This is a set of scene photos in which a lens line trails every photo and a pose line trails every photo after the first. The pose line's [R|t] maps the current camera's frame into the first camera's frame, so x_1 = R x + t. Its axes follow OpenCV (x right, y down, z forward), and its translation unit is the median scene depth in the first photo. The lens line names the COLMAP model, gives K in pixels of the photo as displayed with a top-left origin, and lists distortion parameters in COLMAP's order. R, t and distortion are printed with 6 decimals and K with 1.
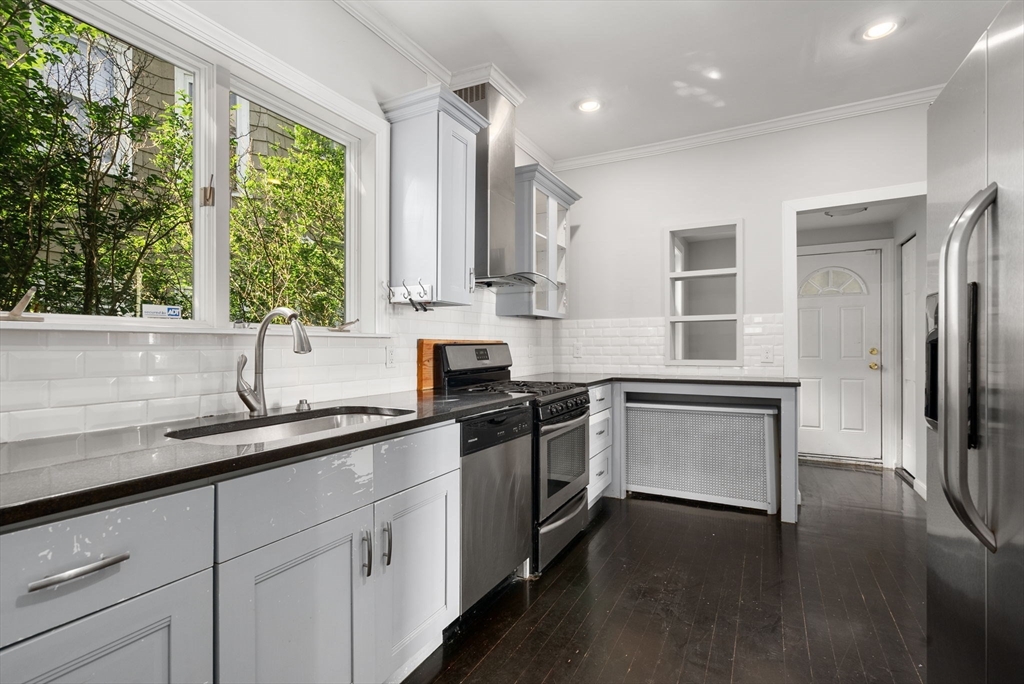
lens RADIAL K [[475.4, 0, 510.6], [0, 475.4, 345.2], [0, 0, 1]] dist [0.000749, 0.000546]
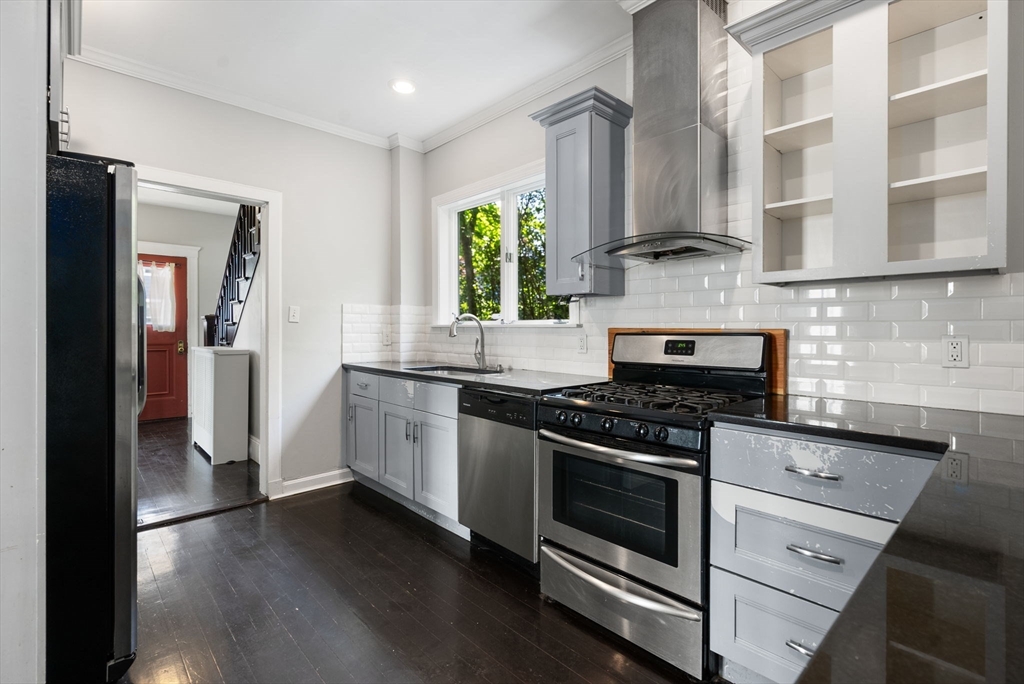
lens RADIAL K [[476.0, 0, 512.7], [0, 476.0, 331.5], [0, 0, 1]] dist [-0.000524, -0.000337]
pose [[-0.327498, 0.006321, -0.944831, 1.580452], [-0.002617, 0.999968, 0.007597, -0.025064], [0.944848, 0.004961, -0.327471, 2.147970]]
